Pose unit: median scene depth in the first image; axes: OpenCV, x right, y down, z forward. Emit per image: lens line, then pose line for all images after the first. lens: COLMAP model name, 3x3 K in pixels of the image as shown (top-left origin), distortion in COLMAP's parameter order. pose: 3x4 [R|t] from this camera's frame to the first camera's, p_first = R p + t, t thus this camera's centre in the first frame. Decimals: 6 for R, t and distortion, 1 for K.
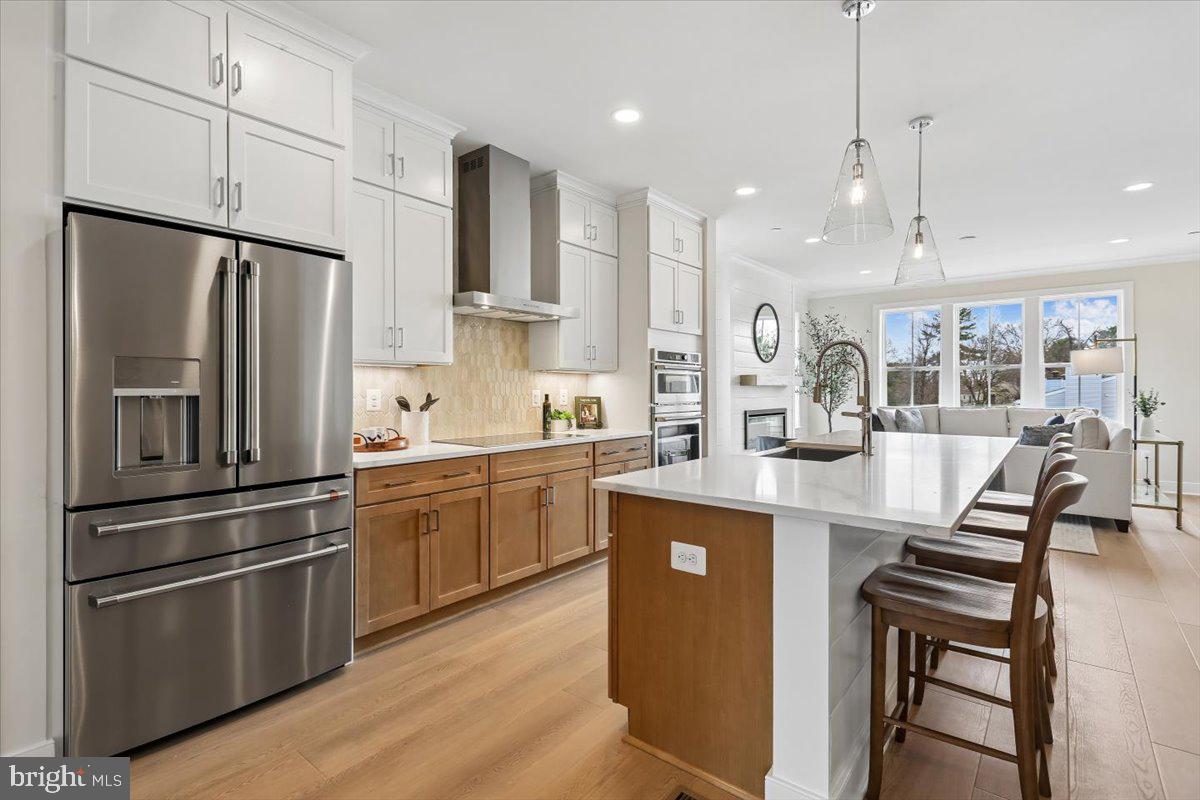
lens RADIAL K [[563.2, 0, 583.6], [0, 563.2, 390.2], [0, 0, 1]] dist [-0.000875, -0.000623]
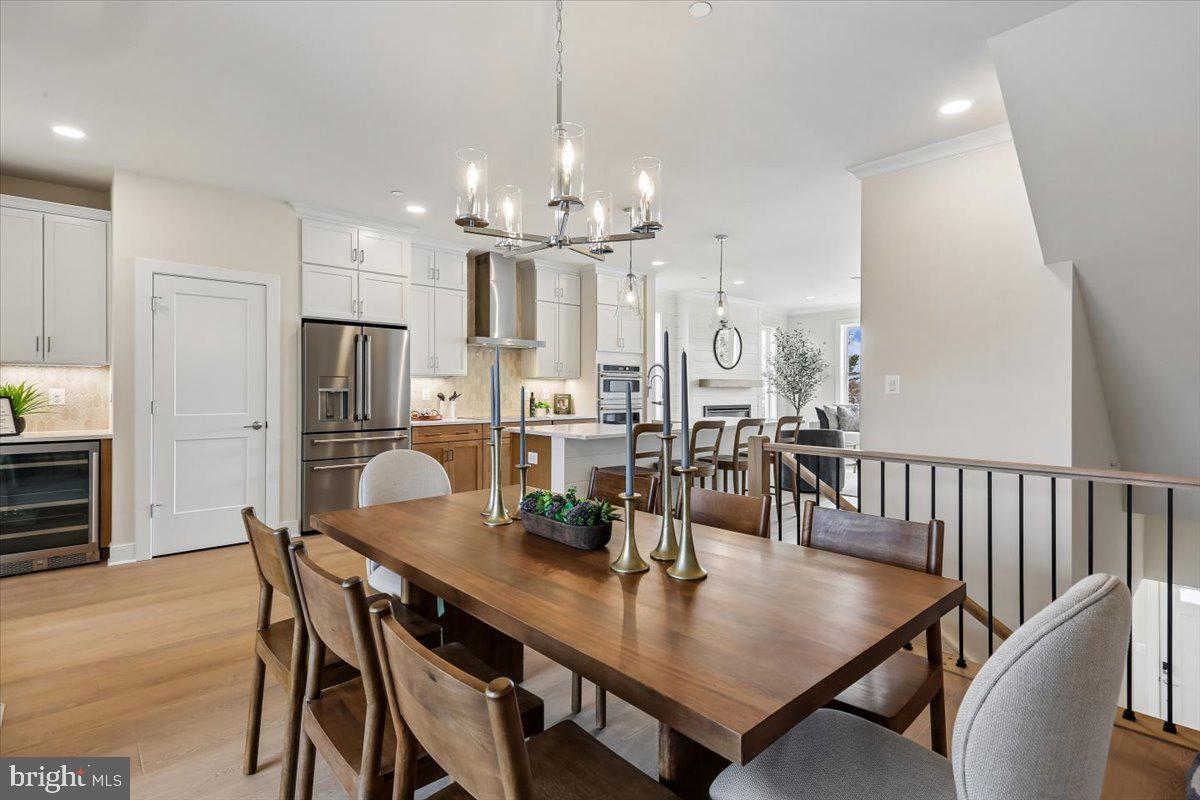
lens RADIAL K [[563.2, 0, 583.6], [0, 563.2, 390.2], [0, 0, 1]] dist [-0.000875, -0.000623]
pose [[0.988636, 0.002584, -0.150308, 0.411200], [-0.002676, 0.999996, -0.000410, 0.001631], [0.150306, 0.000807, 0.988639, -0.744842]]
